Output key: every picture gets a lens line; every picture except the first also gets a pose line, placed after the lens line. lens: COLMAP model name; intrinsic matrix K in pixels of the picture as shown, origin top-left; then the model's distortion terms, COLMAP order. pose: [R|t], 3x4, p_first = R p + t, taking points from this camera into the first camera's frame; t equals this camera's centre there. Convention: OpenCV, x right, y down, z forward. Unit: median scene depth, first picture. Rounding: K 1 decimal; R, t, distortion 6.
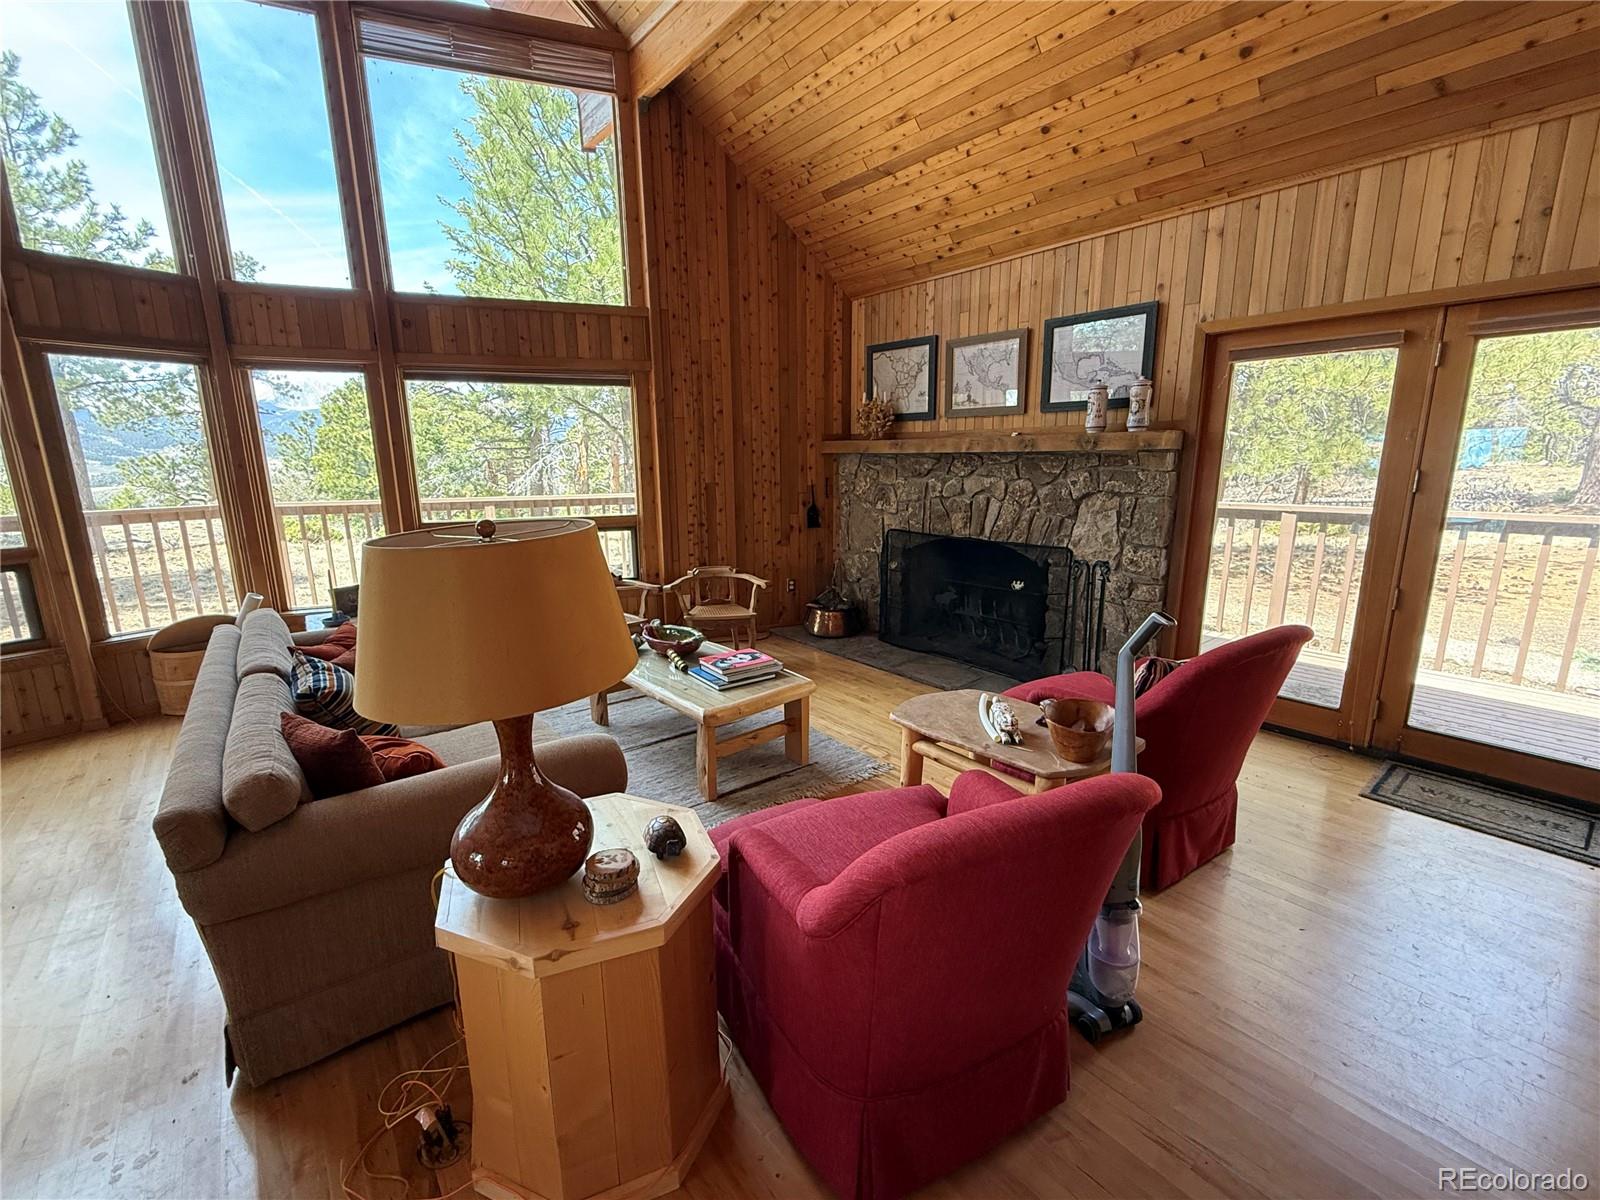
lens RADIAL K [[690.8, 0, 798.8], [0, 690.8, 602.0], [0, 0, 1]] dist [0.003260, -0.000097]
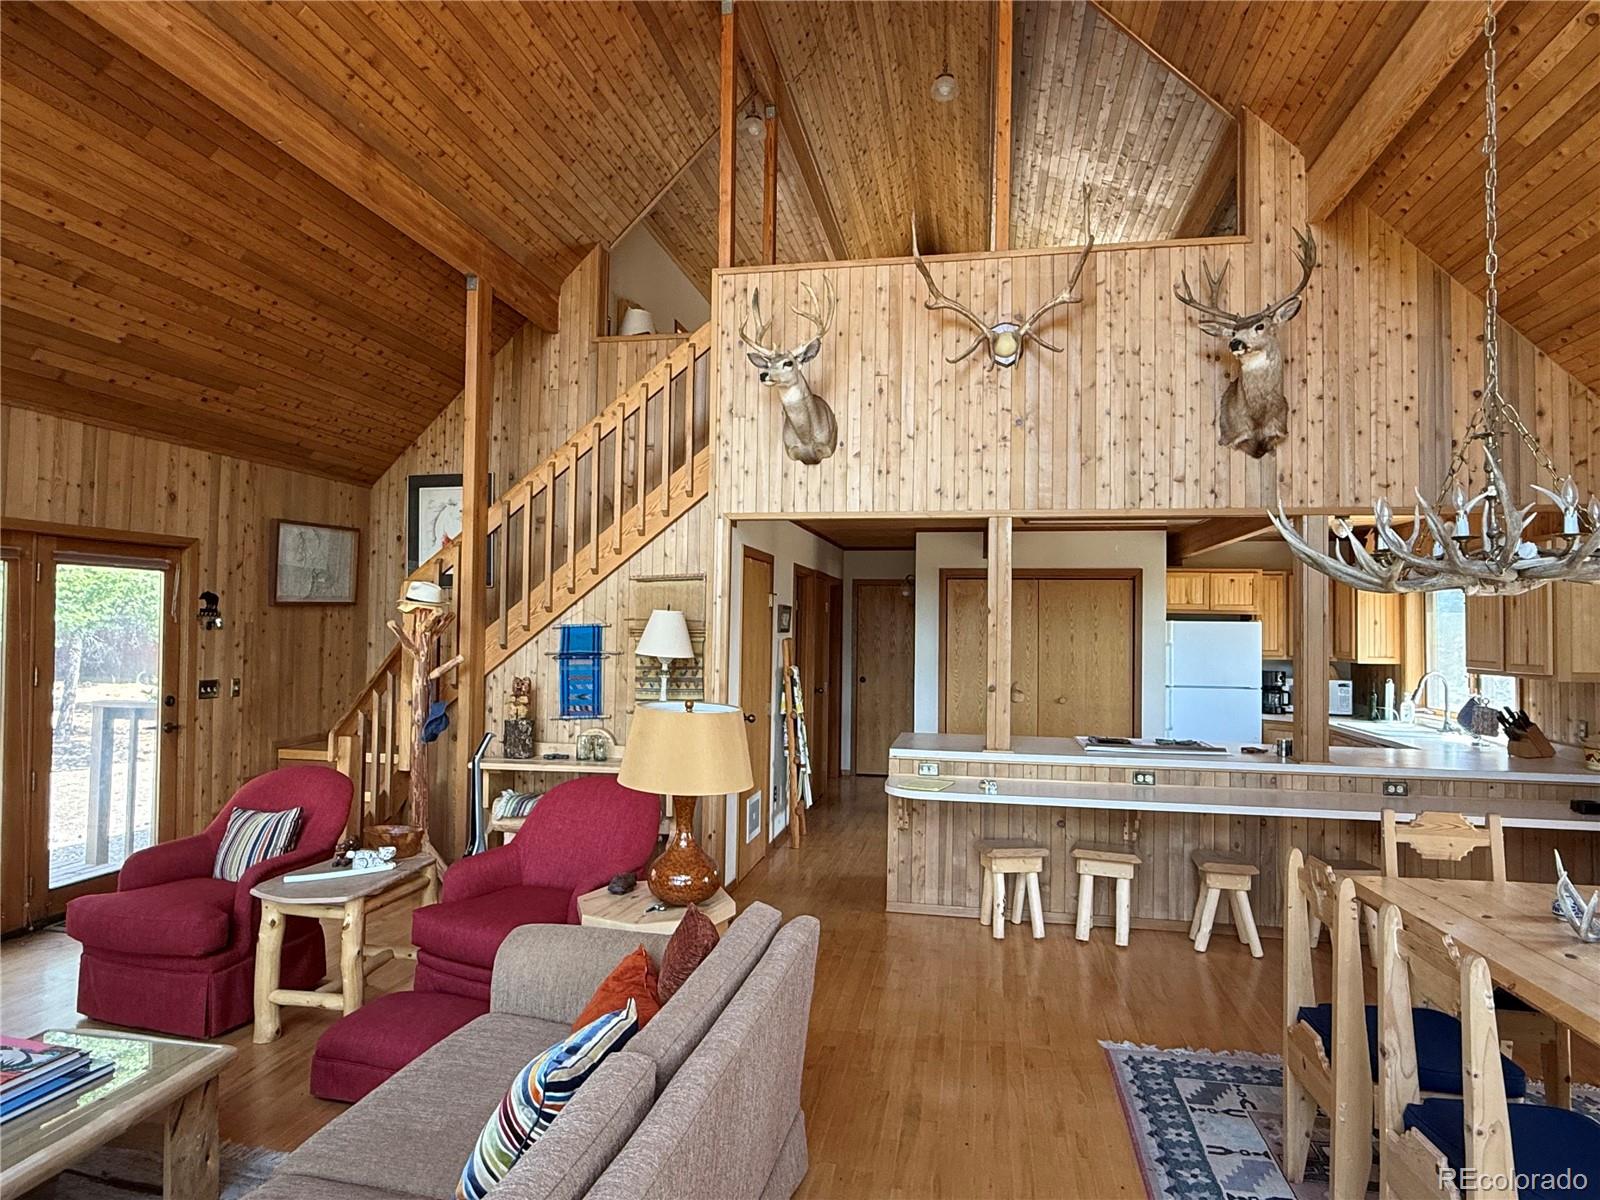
lens RADIAL K [[944.5, 0, 796.4], [0, 944.5, 600.7], [0, 0, 1]] dist [-0.002634, 0.003239]
pose [[-0.641622, 0.022375, 0.766694, -0.743790], [0.152858, 0.983254, 0.099226, -0.170280], [-0.751635, 0.180861, -0.634298, 0.669224]]
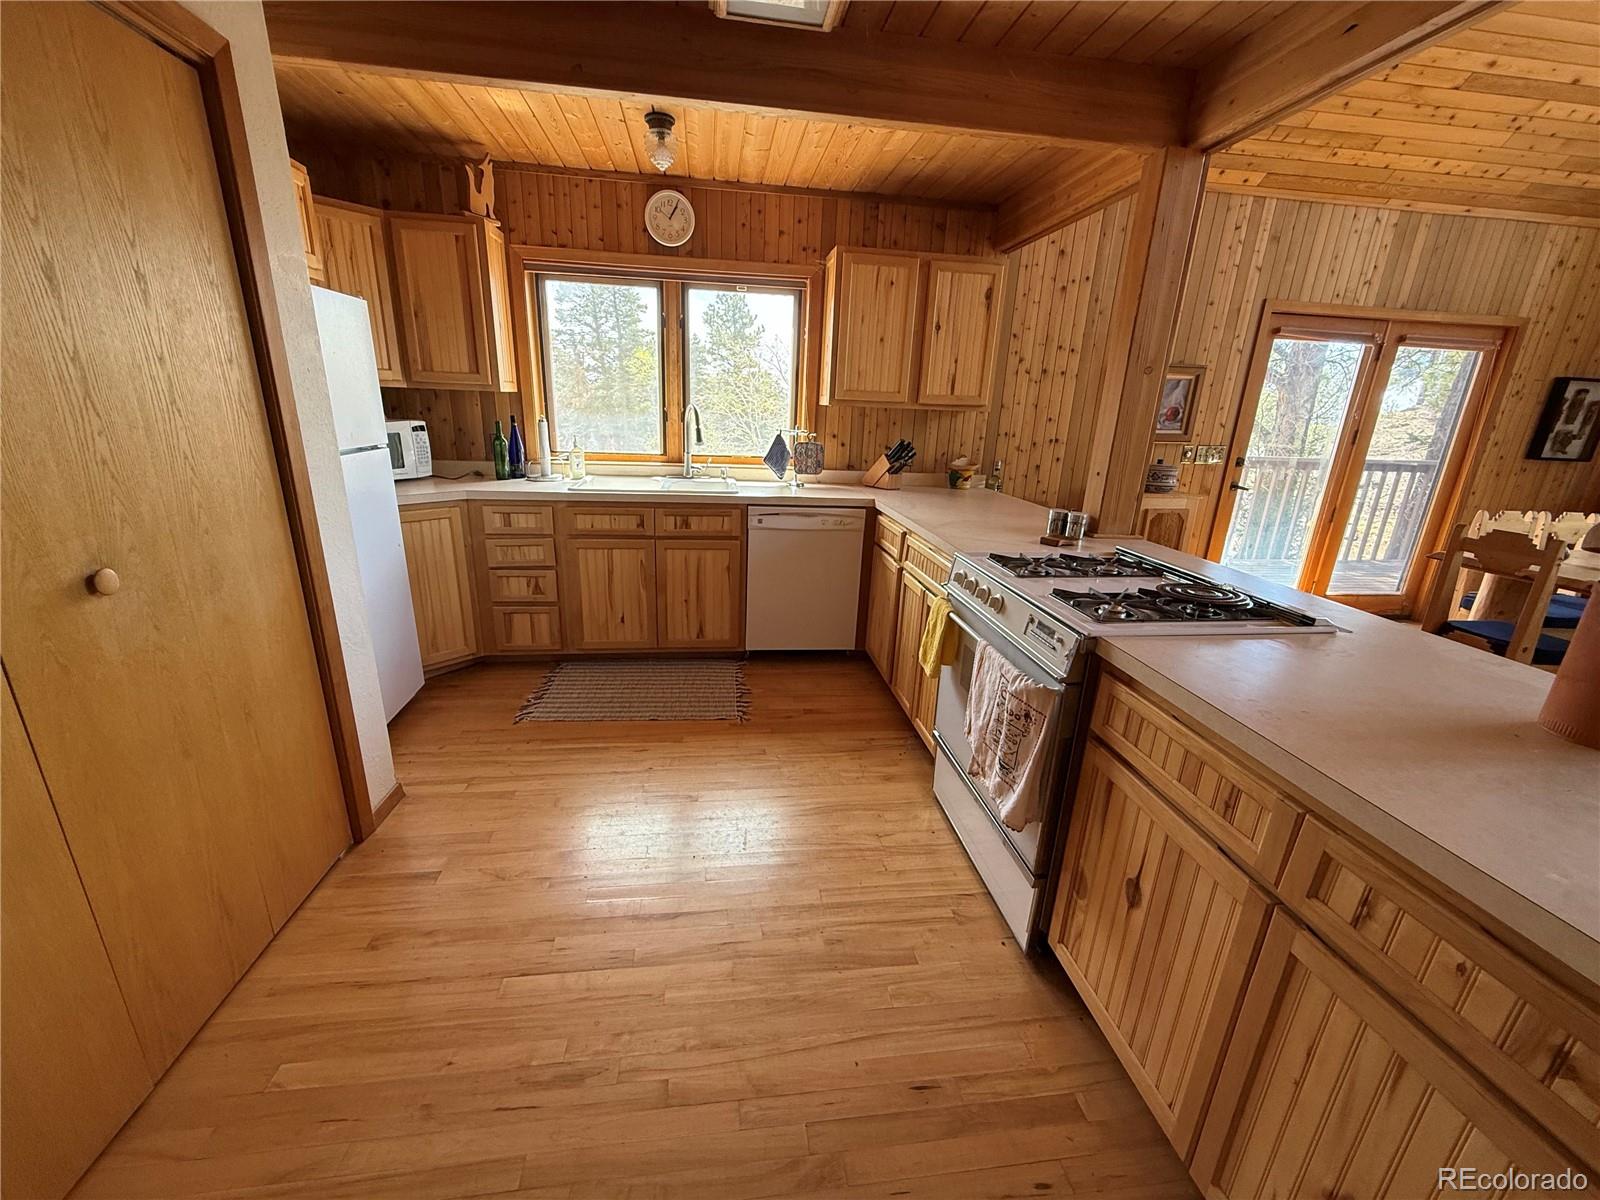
lens RADIAL K [[636.5, 0, 799.8], [0, 636.5, 599.5], [0, 0, 1]] dist [0.001554, -0.000647]
pose [[-0.524474, 0.241552, -0.816443, 0.324589], [-0.210539, 0.892339, 0.399255, 0.096400], [0.824985, 0.381292, -0.417153, -0.403697]]
